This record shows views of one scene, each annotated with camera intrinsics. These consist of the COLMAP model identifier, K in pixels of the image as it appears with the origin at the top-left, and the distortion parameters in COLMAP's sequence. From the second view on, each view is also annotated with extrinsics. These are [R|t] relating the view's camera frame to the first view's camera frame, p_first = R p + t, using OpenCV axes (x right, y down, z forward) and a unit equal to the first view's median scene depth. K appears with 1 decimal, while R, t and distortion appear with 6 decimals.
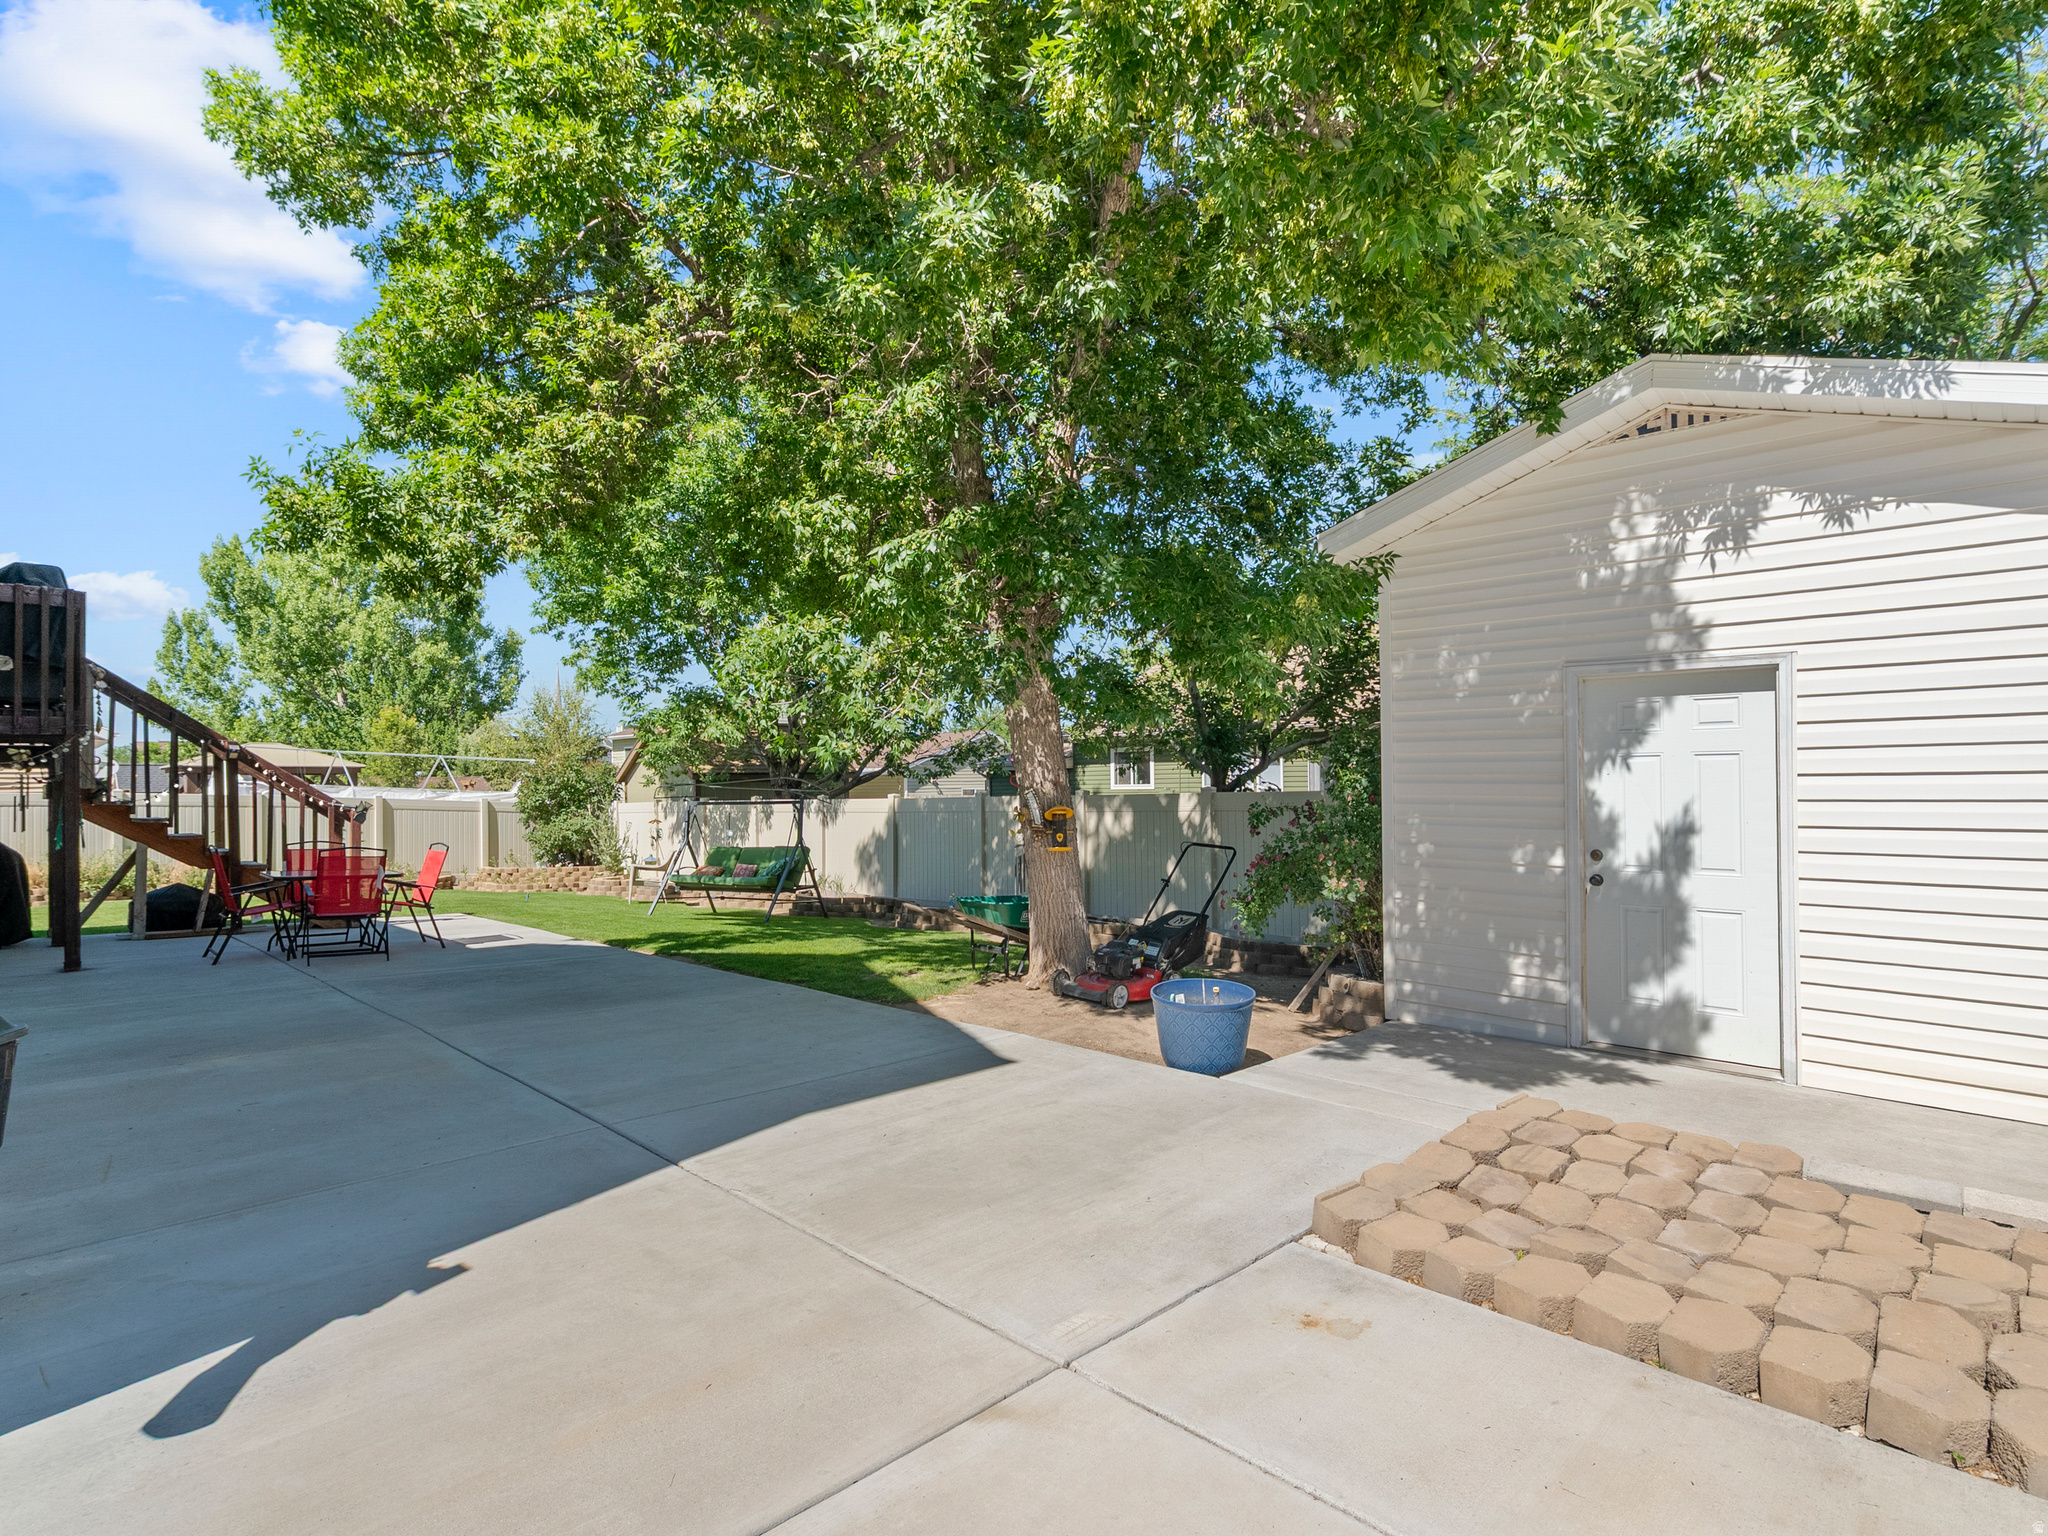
lens RADIAL K [[1045.3, 0, 1029.2], [0, 1045.3, 760.7], [0, 0, 1]] dist [-0.007950, 0.001002]
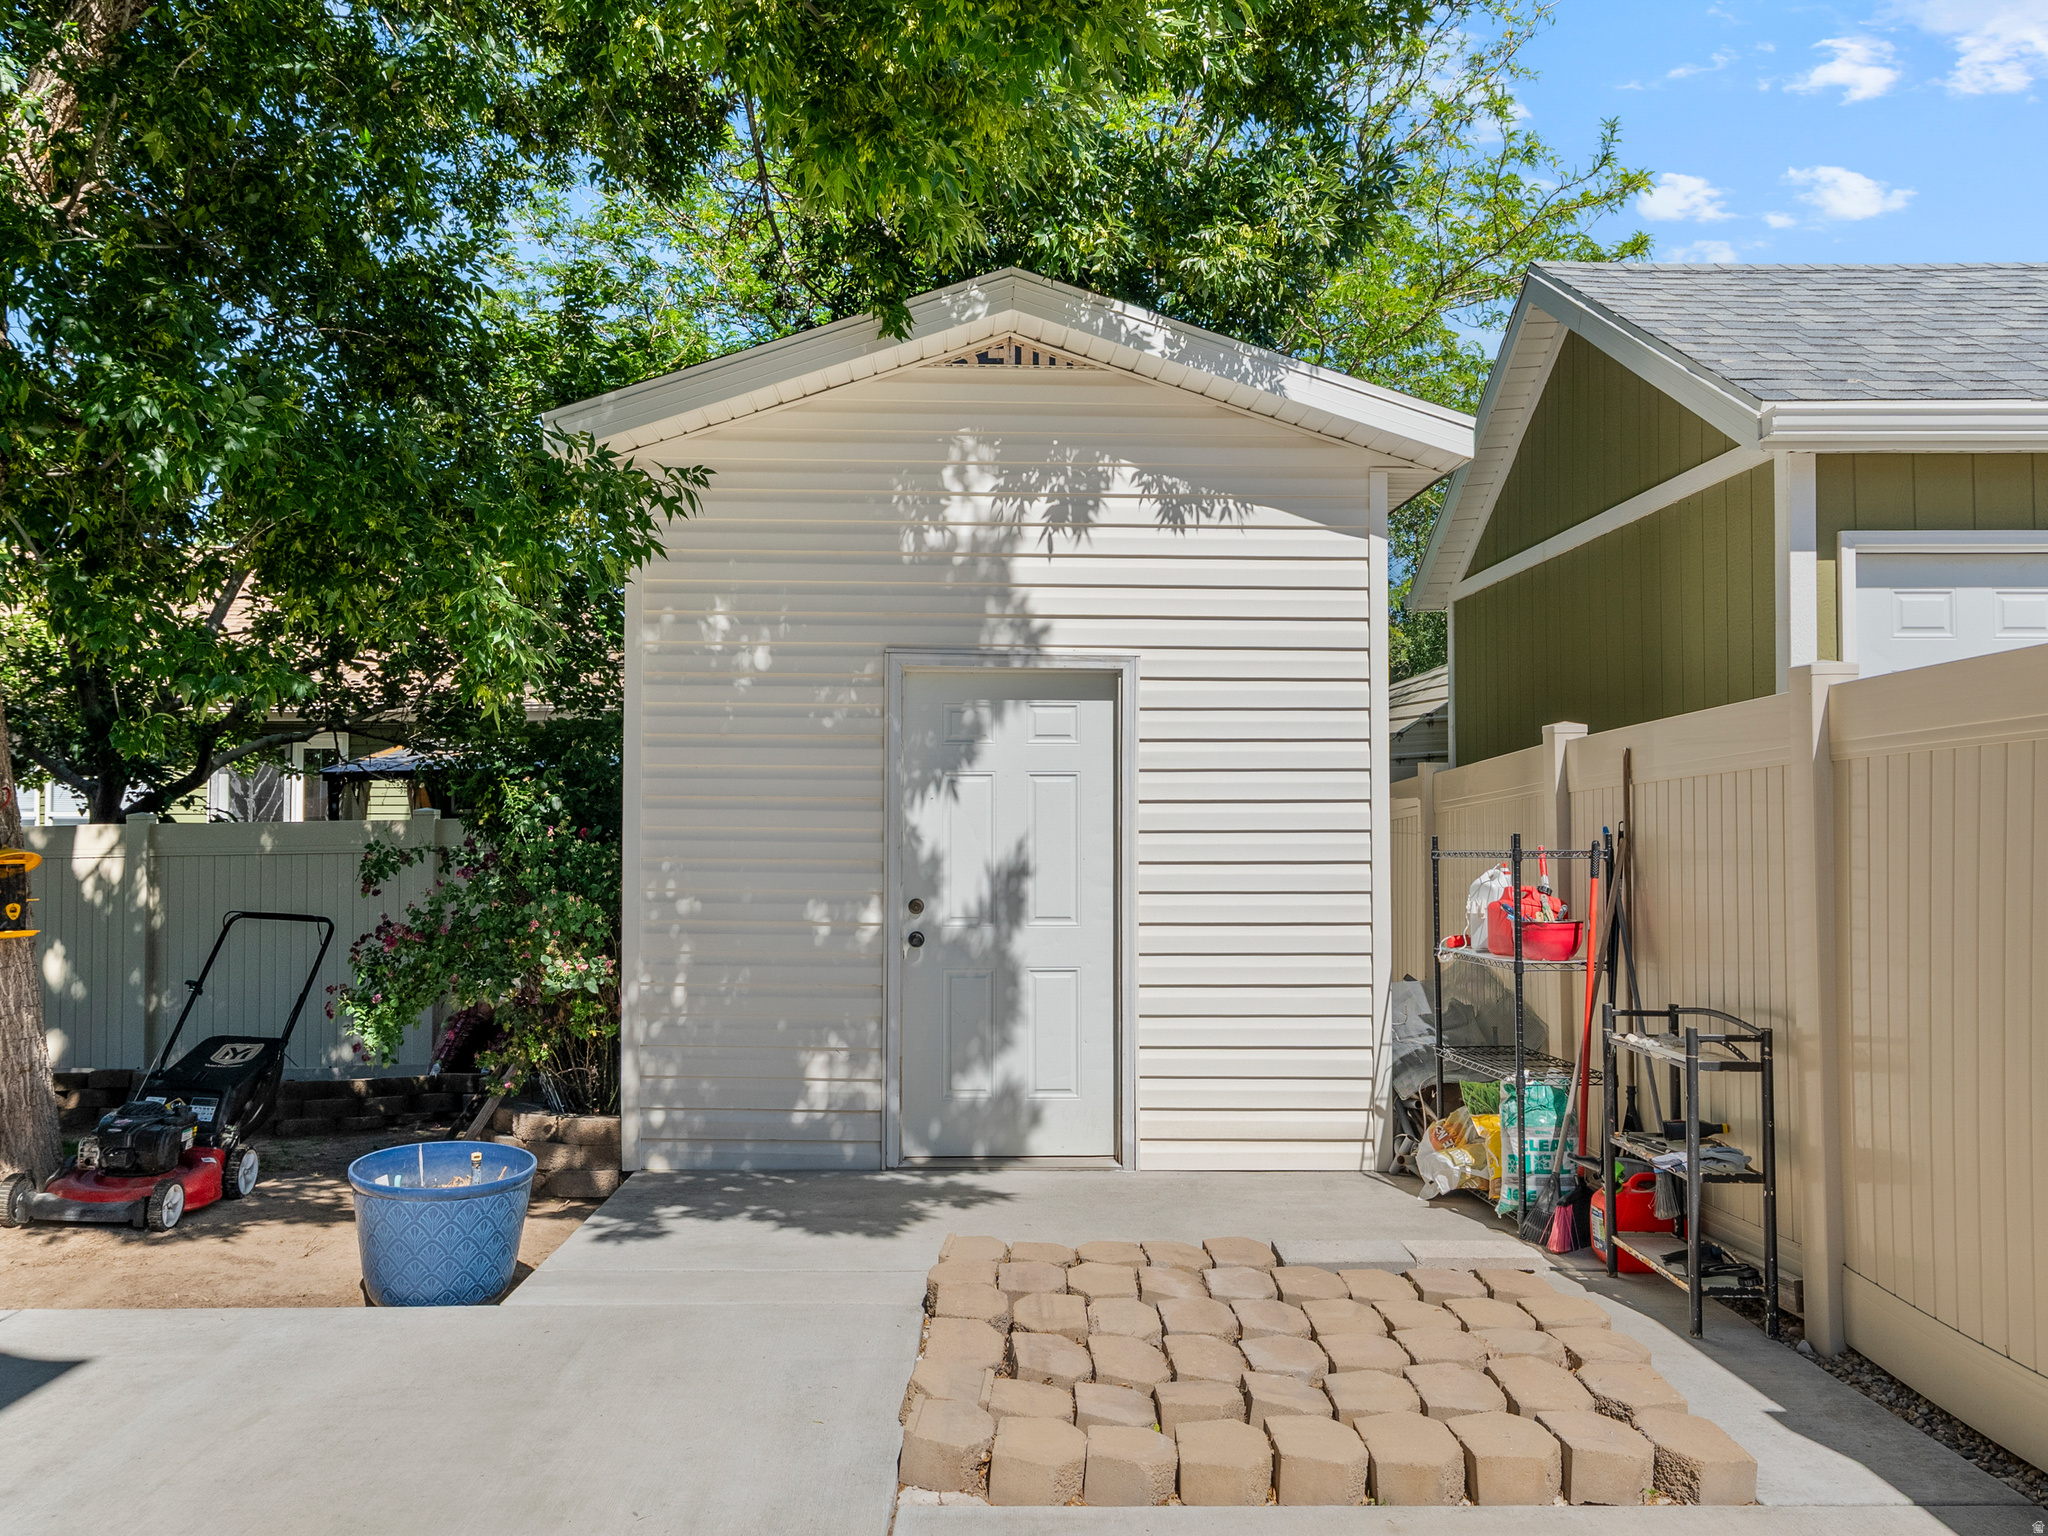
lens RADIAL K [[1623.6, 0, 1028.4], [0, 1623.6, 753.6], [0, 0, 1]] dist [0.007638, -0.006424]
pose [[0.691730, 0.034949, 0.721310, -0.208658], [-0.025252, 0.999388, -0.024205, 0.005092], [-0.721715, -0.001471, 0.692189, 0.109261]]
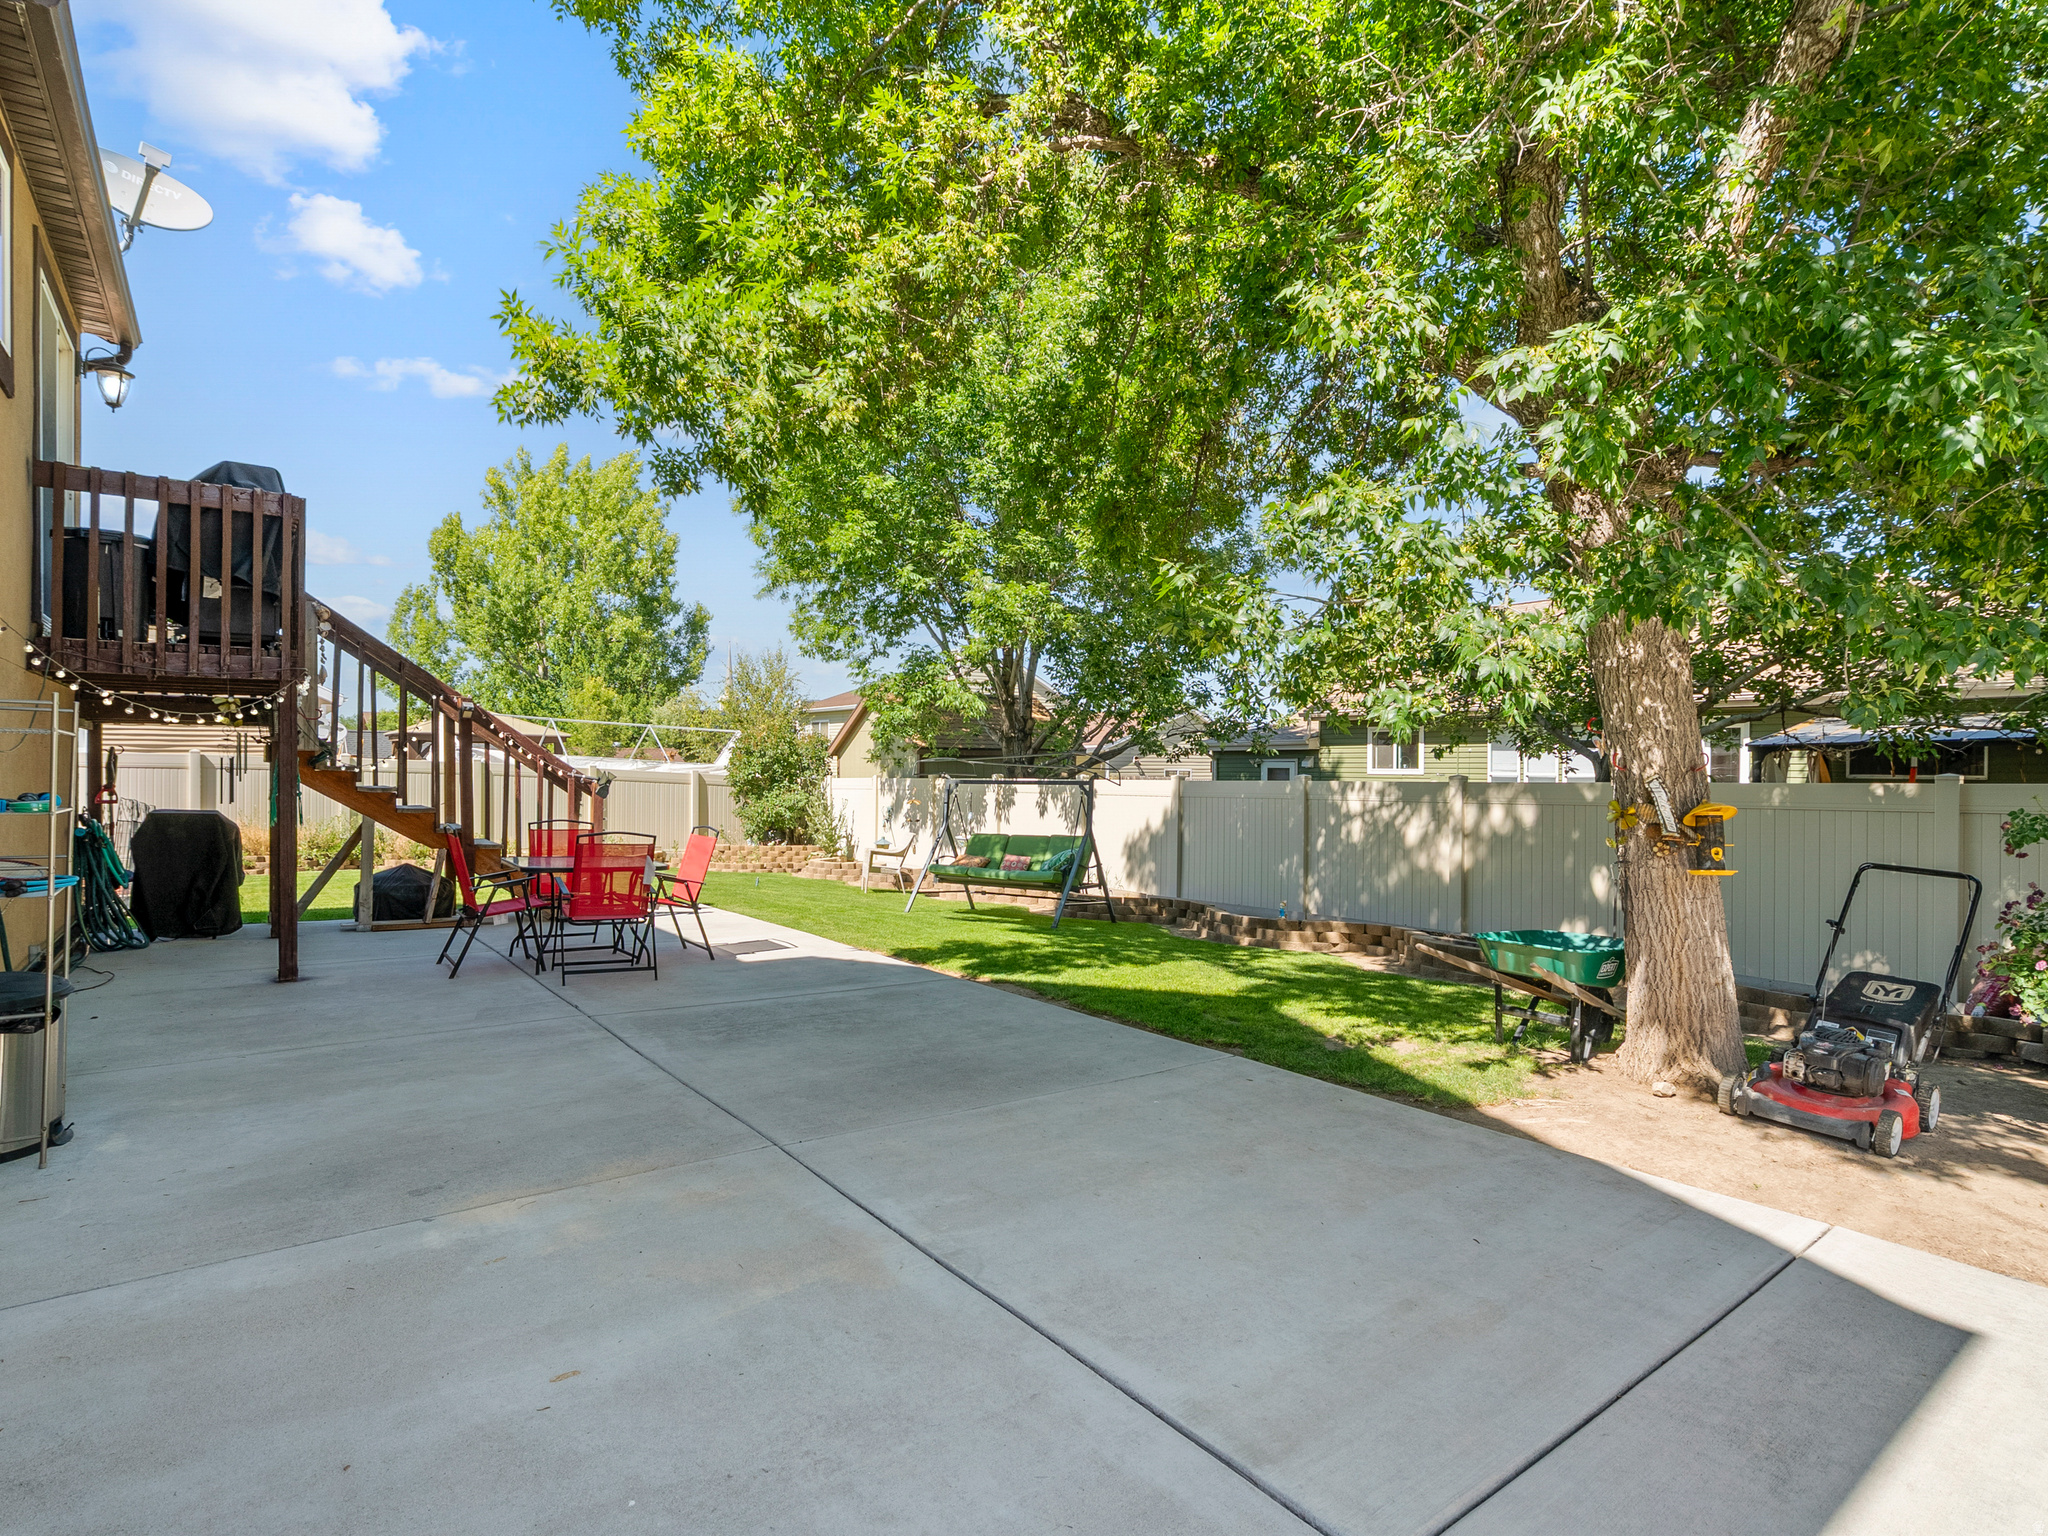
lens RADIAL K [[1045.3, 0, 1024.8], [0, 1045.3, 761.0], [0, 0, 1]] dist [-0.007950, 0.001002]
pose [[0.989443, 0.017614, -0.143848, -0.299045], [-0.014997, 0.999702, 0.019254, 0.014169], [0.144144, -0.016893, 0.989413, 0.350190]]
